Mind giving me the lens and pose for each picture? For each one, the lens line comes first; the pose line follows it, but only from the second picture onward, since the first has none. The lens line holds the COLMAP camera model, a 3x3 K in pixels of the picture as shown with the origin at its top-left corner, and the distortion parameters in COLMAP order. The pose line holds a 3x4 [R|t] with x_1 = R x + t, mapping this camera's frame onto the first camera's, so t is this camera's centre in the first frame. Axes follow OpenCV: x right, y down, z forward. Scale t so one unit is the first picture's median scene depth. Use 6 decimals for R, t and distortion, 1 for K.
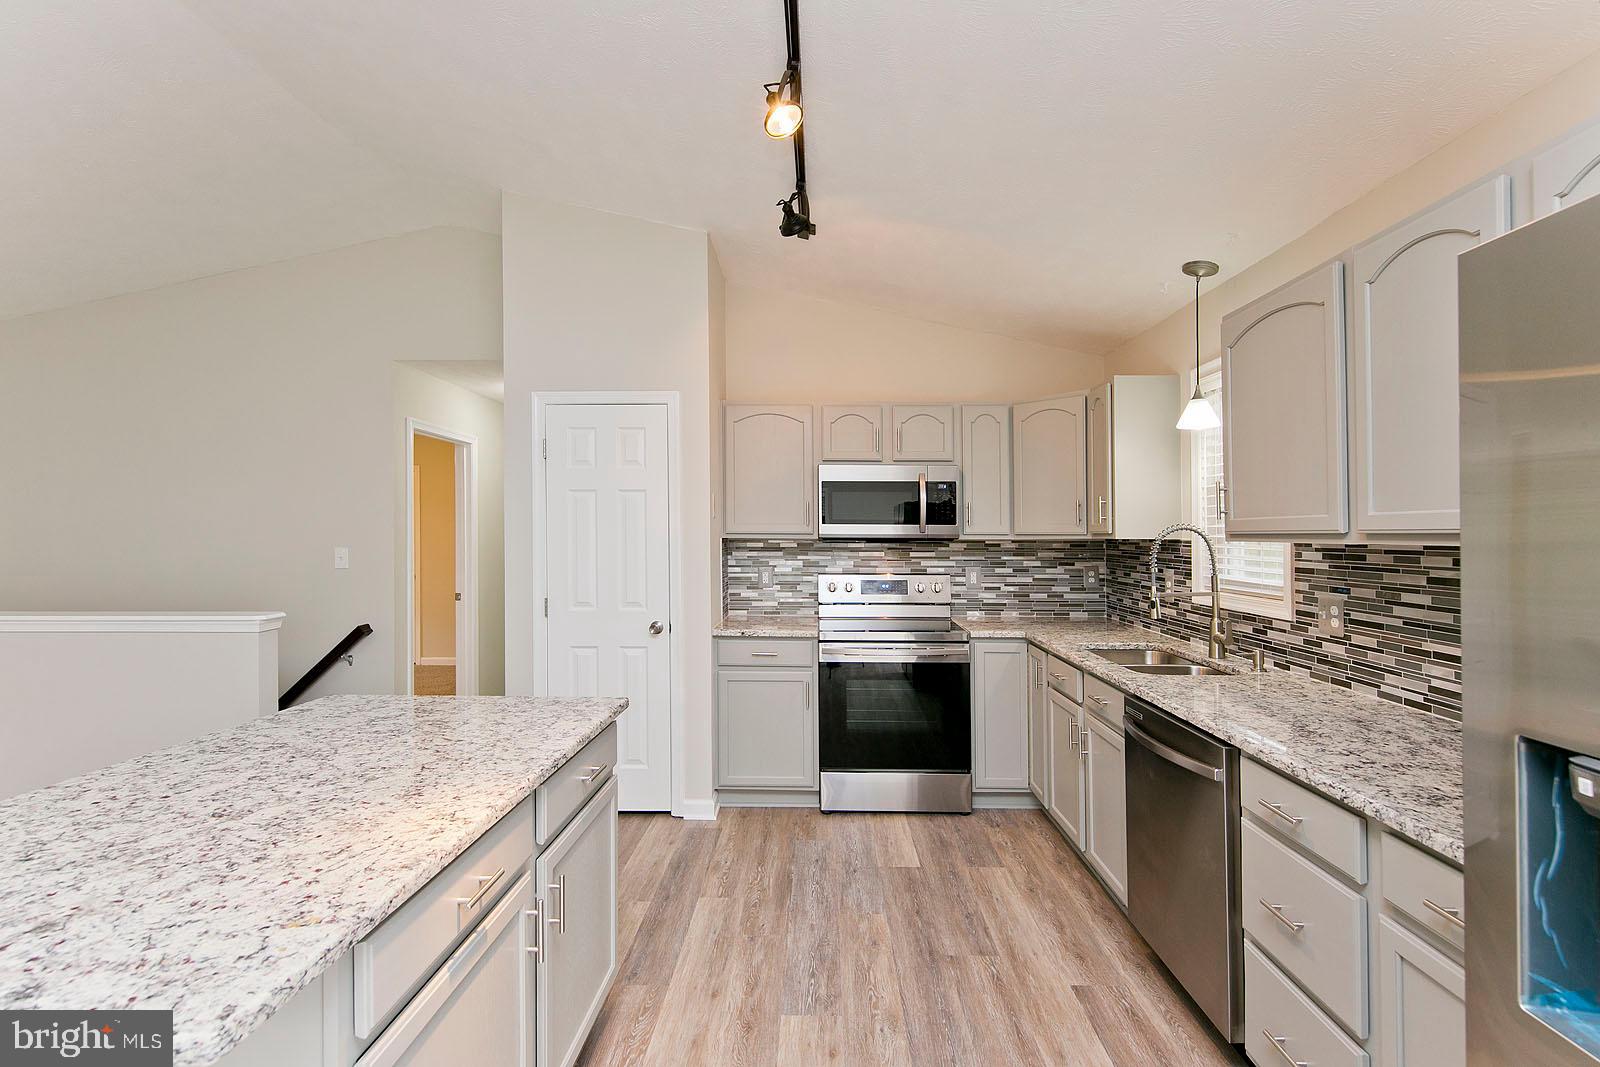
lens RADIAL K [[708.6, 0, 814.3], [0, 708.6, 528.7], [0, 0, 1]] dist [0.005325, -0.003314]
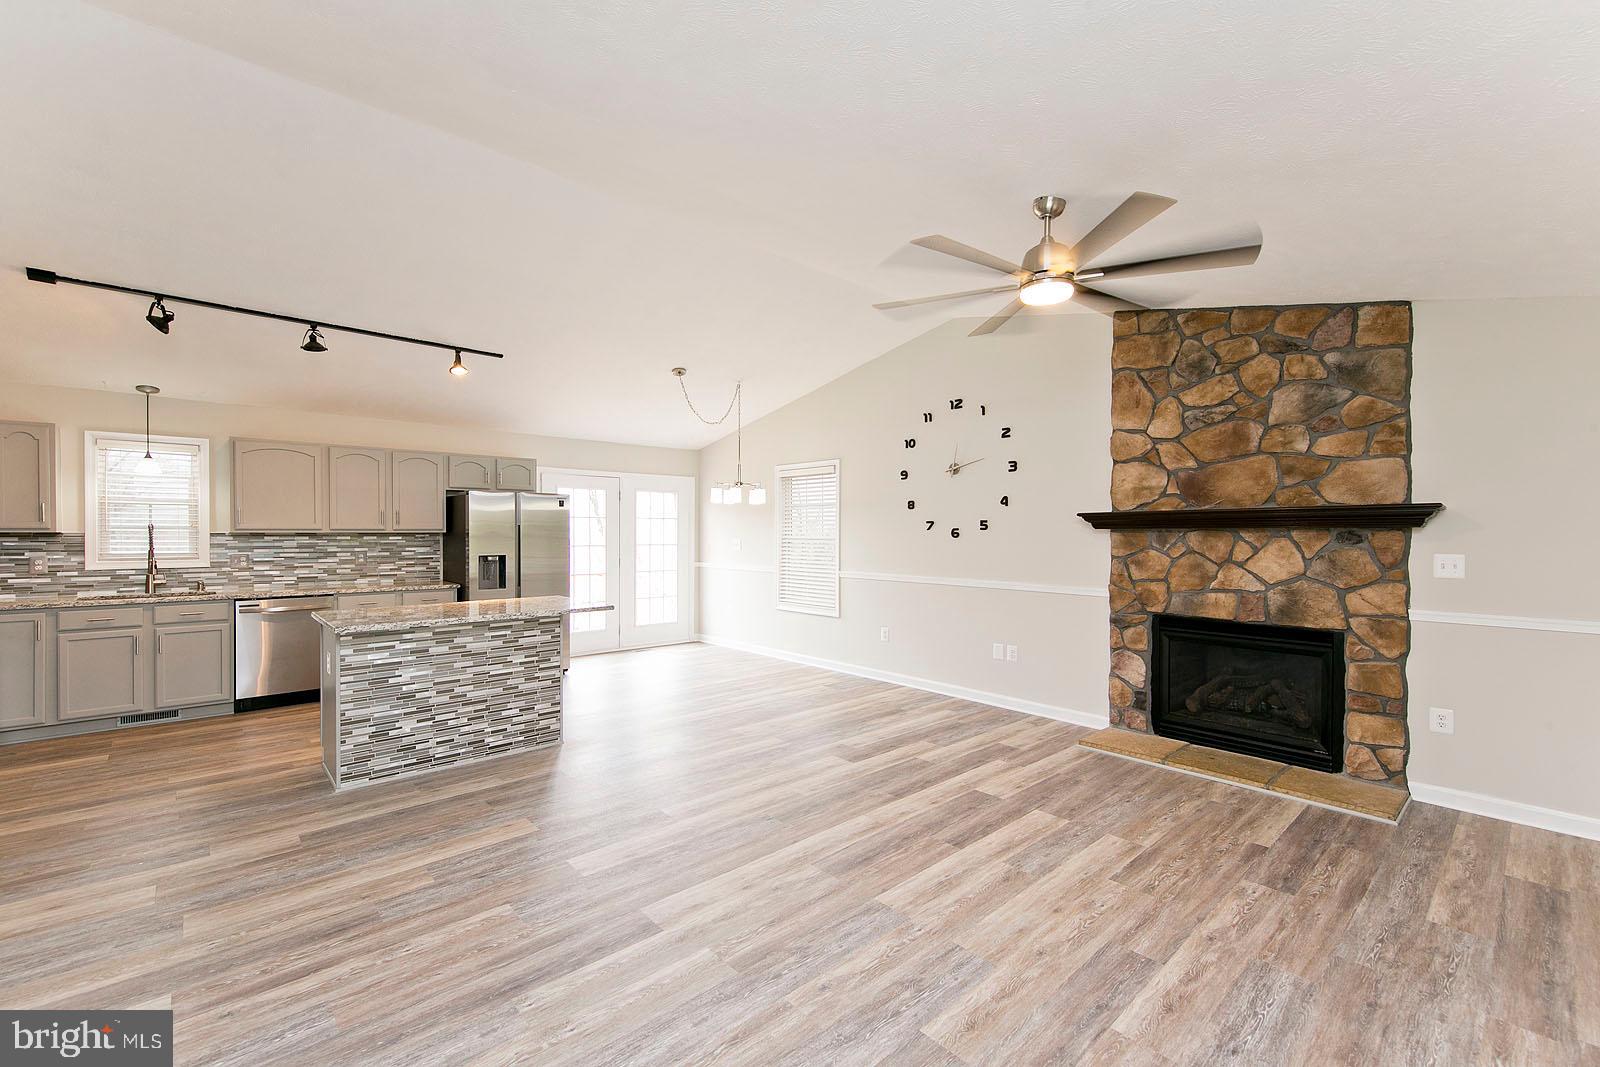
lens RADIAL K [[673.5, 0, 834.1], [0, 673.5, 533.7], [0, 0, 1]] dist [0.012647, -0.004153]
pose [[-0.704487, -0.009016, 0.709660, -1.701575], [-0.010860, 0.999939, 0.001923, -0.003149], [-0.709634, -0.006352, -0.704542, 0.813315]]
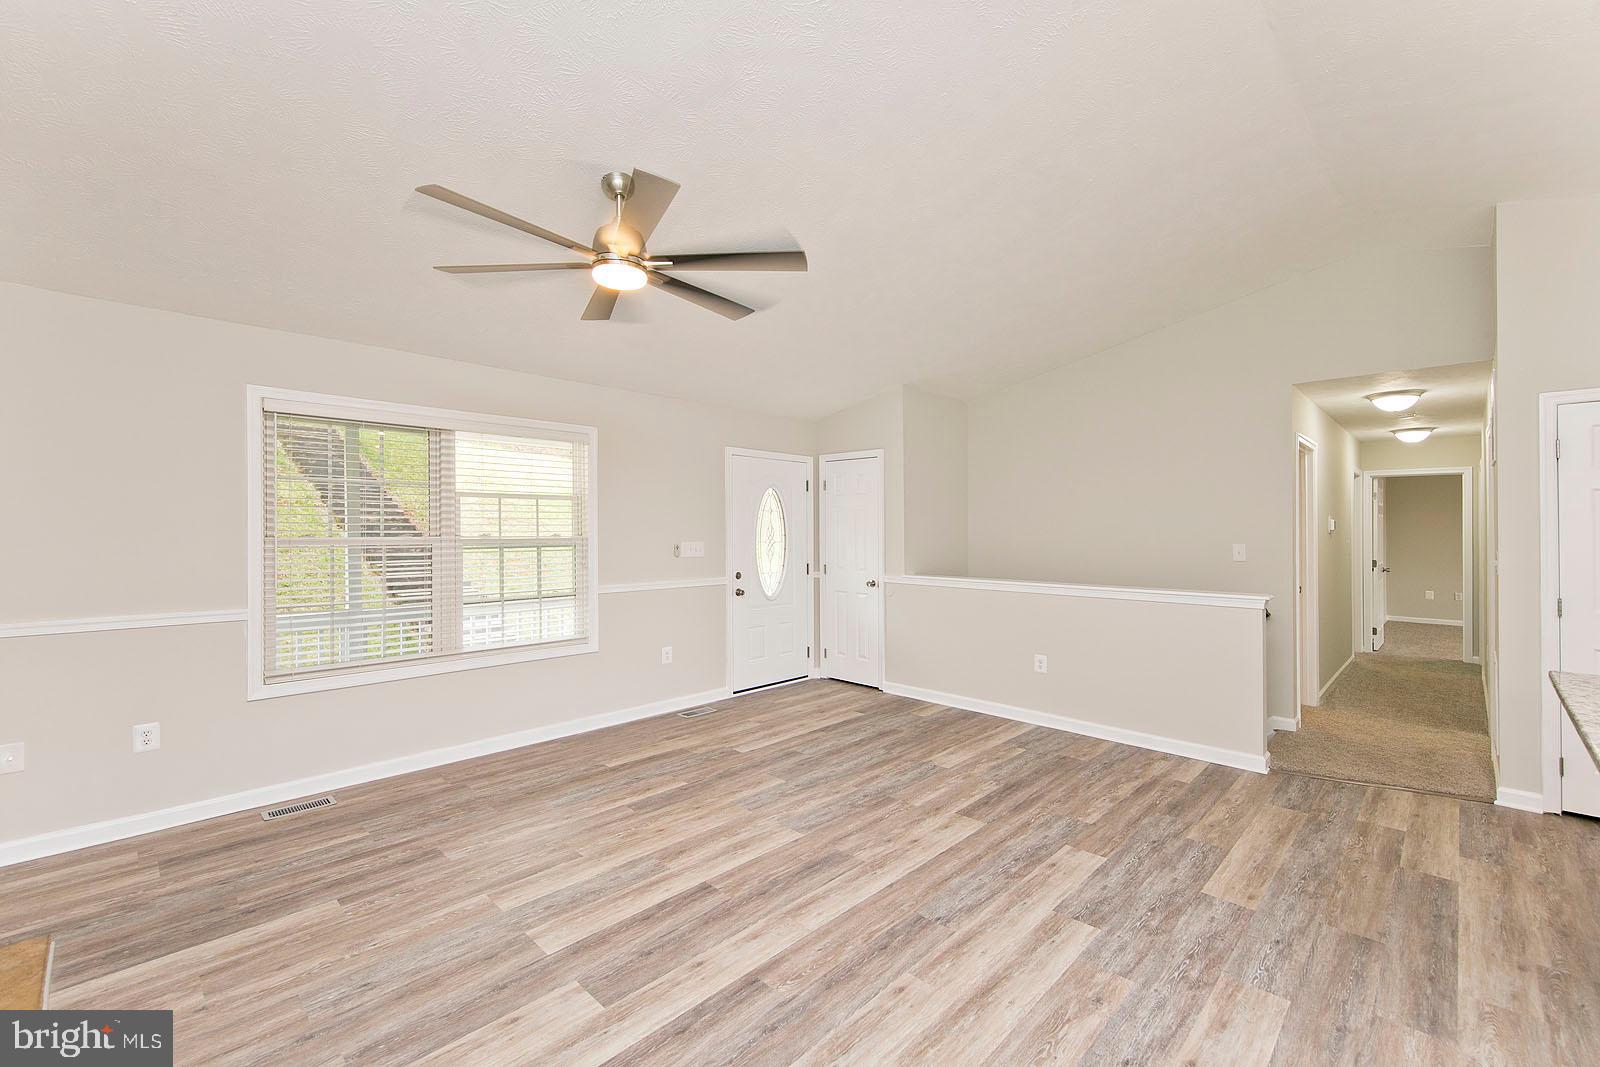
lens RADIAL K [[673.5, 0, 831.6], [0, 673.5, 530.9], [0, 0, 1]] dist [0.012647, -0.004153]
pose [[0.749704, 0.001604, -0.661772, -0.564520], [0.003813, 0.999970, 0.006743, -0.009942], [0.661762, -0.007578, 0.749675, -0.416276]]
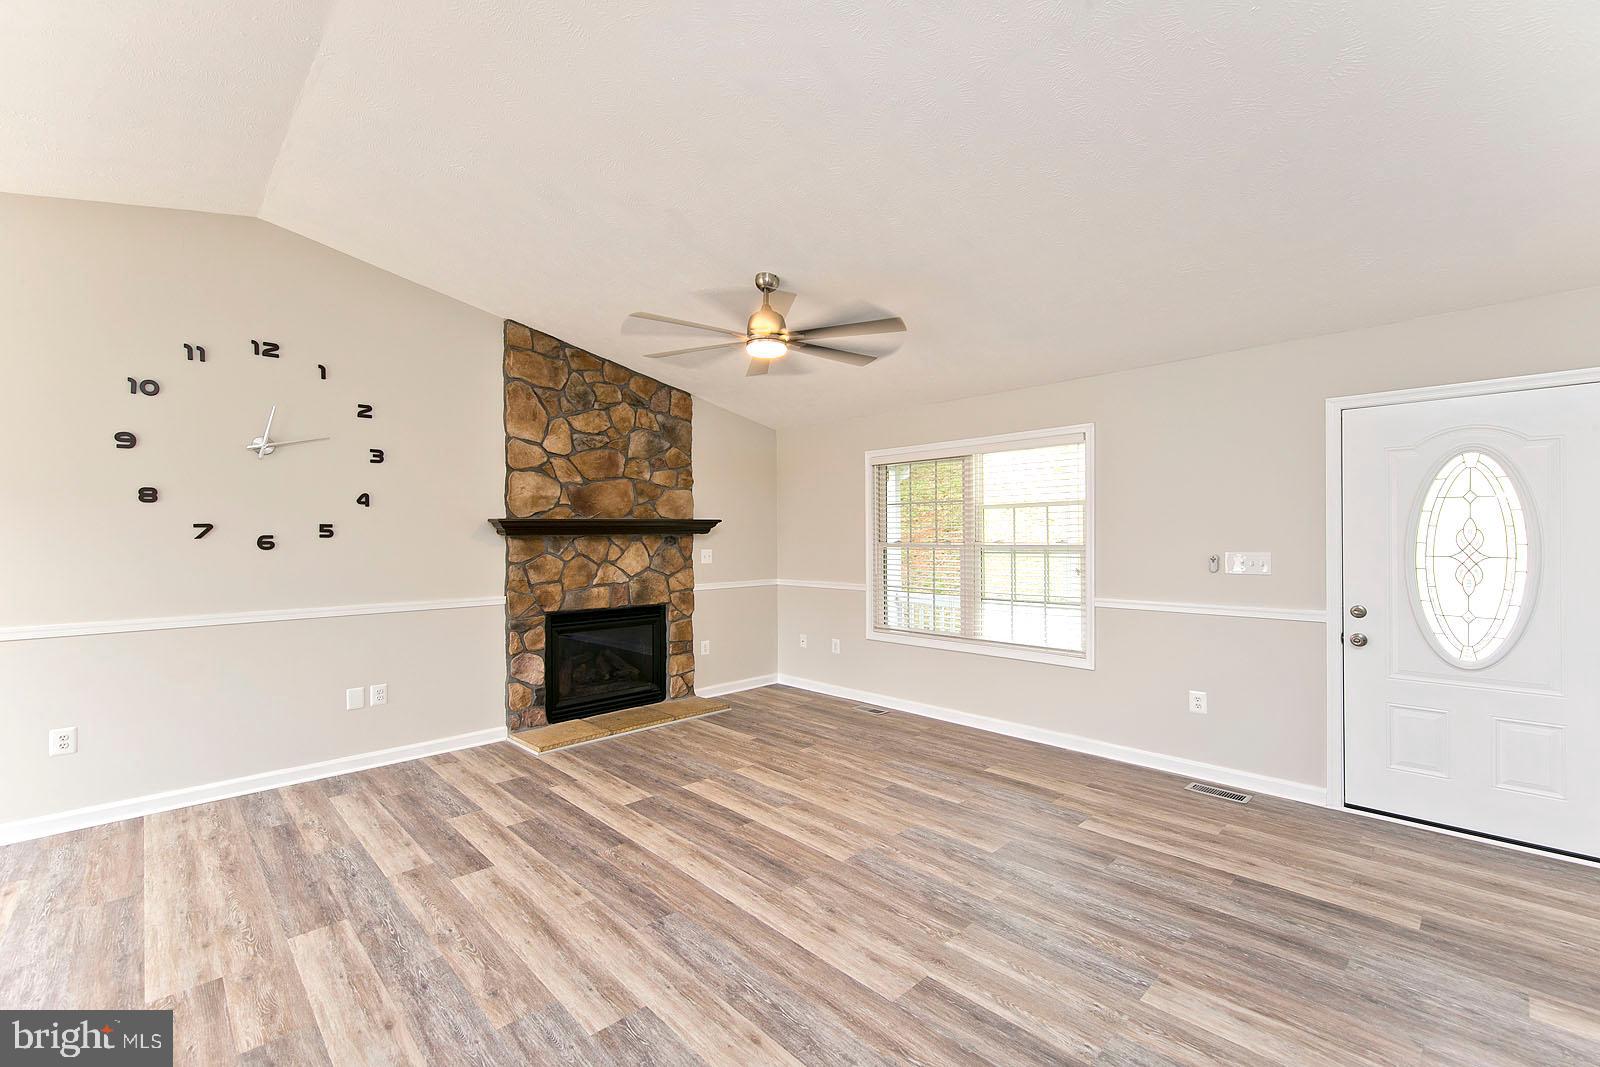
lens RADIAL K [[673.5, 0, 775.1], [0, 673.5, 533.8], [0, 0, 1]] dist [0.012647, -0.004153]
pose [[-0.714672, -0.002562, -0.699455, -0.534552], [0.008569, 0.999886, -0.012418, 0.002043], [0.699407, -0.014868, -0.714569, 0.803426]]
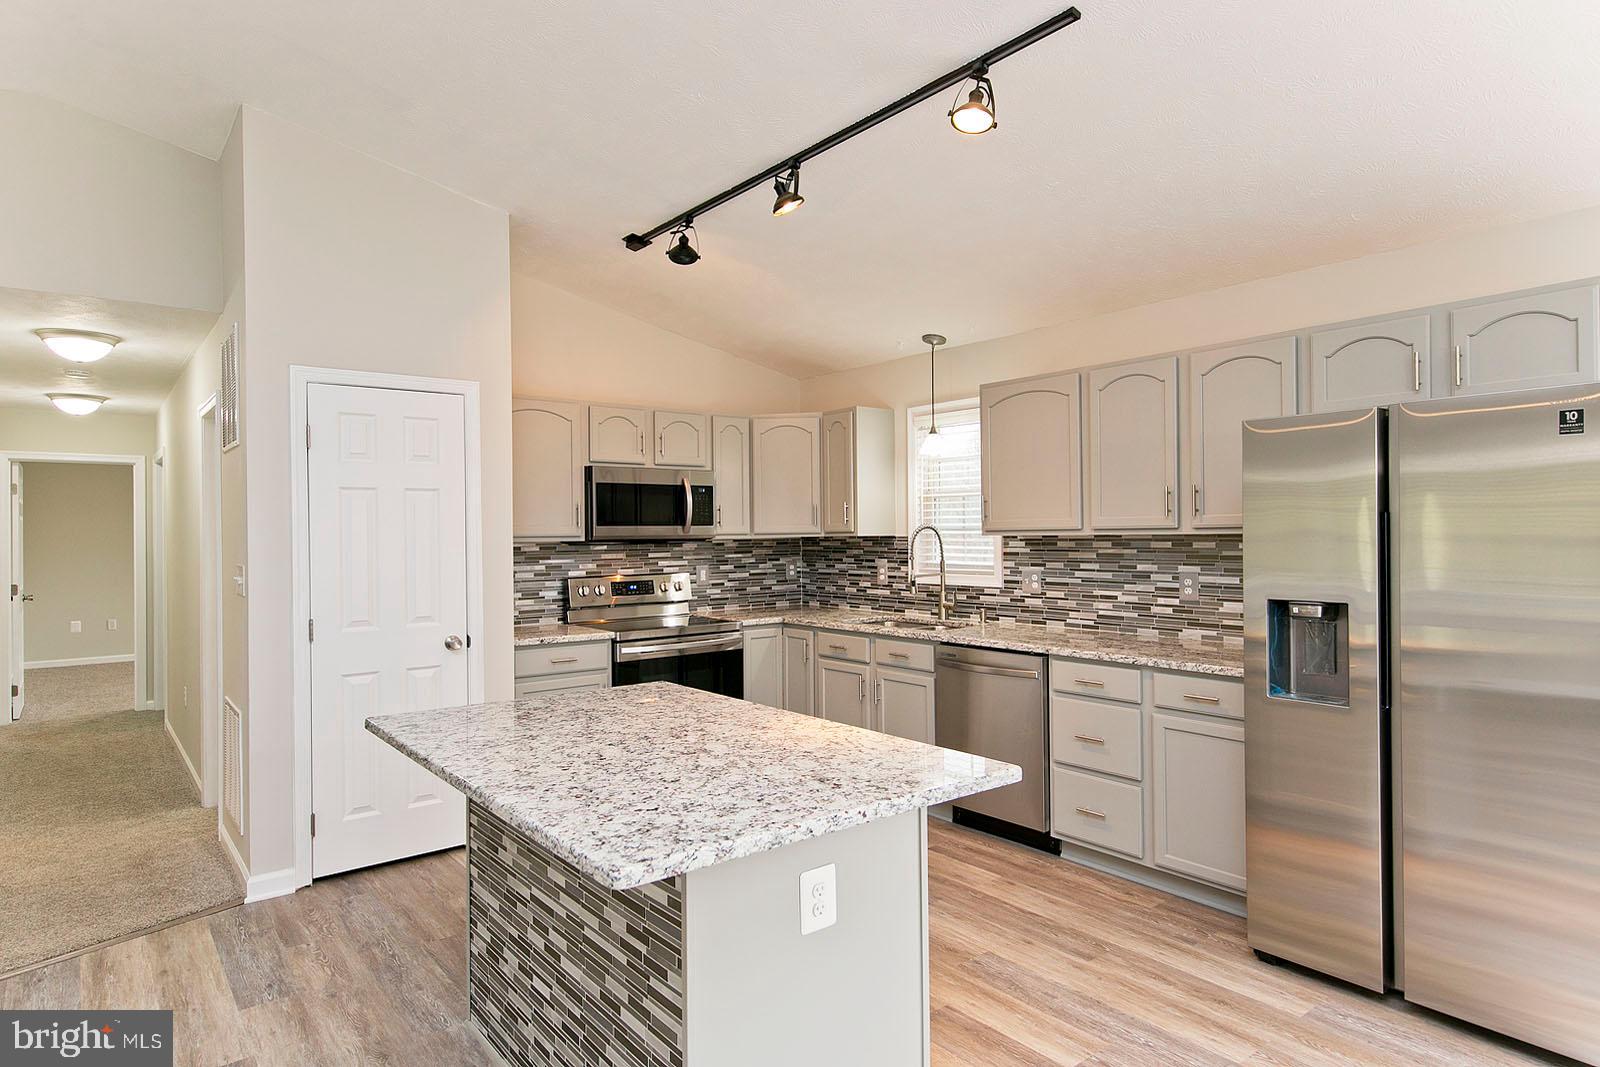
lens RADIAL K [[910.2, 0, 768.5], [0, 910.2, 525.4], [0, 0, 1]] dist [0.005943, 0.004987]
pose [[0.782207, -0.008200, 0.622965, -0.672260], [0.010380, 0.999946, 0.000130, -0.005461], [-0.622932, 0.006365, 0.782250, -0.150785]]
